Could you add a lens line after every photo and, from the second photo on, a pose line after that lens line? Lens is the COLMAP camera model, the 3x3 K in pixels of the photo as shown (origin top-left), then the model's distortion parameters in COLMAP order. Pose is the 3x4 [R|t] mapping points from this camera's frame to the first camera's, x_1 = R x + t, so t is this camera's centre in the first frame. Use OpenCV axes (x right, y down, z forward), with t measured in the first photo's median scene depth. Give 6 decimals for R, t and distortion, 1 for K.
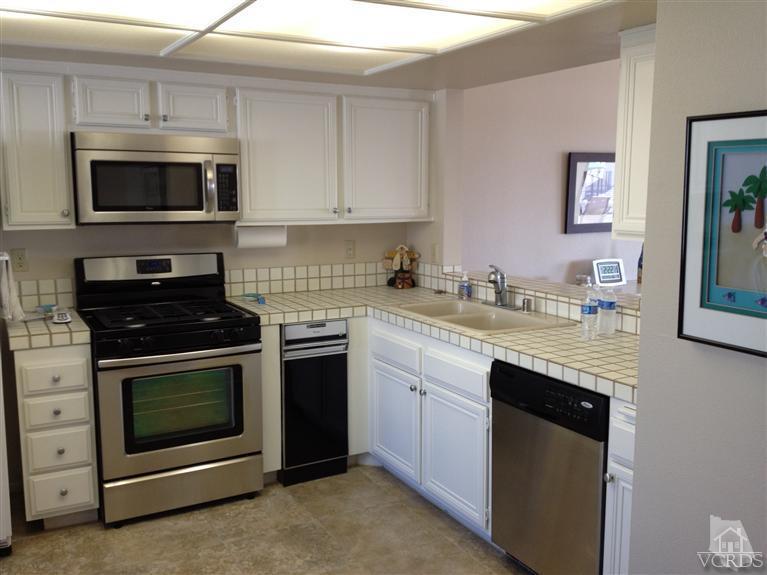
lens RADIAL K [[730.7, 0, 382.0], [0, 730.7, 289.1], [0, 0, 1]] dist [0.071919, 0.000000]
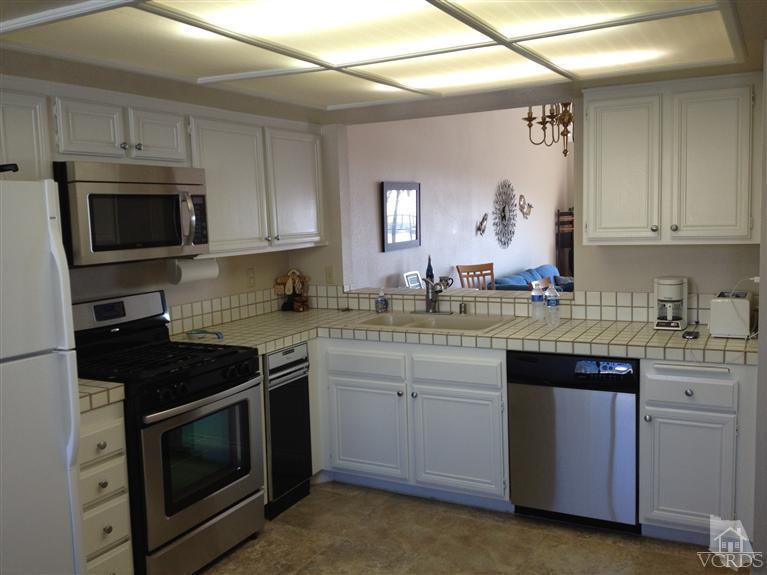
lens RADIAL K [[730.7, 0, 382.1], [0, 730.7, 288.8], [0, 0, 1]] dist [0.071919, 0.000000]
pose [[0.833523, -0.089003, 0.545269, -0.547856], [0.110259, 0.993883, -0.006319, -0.016813], [-0.541371, 0.065388, 0.838238, 0.078305]]
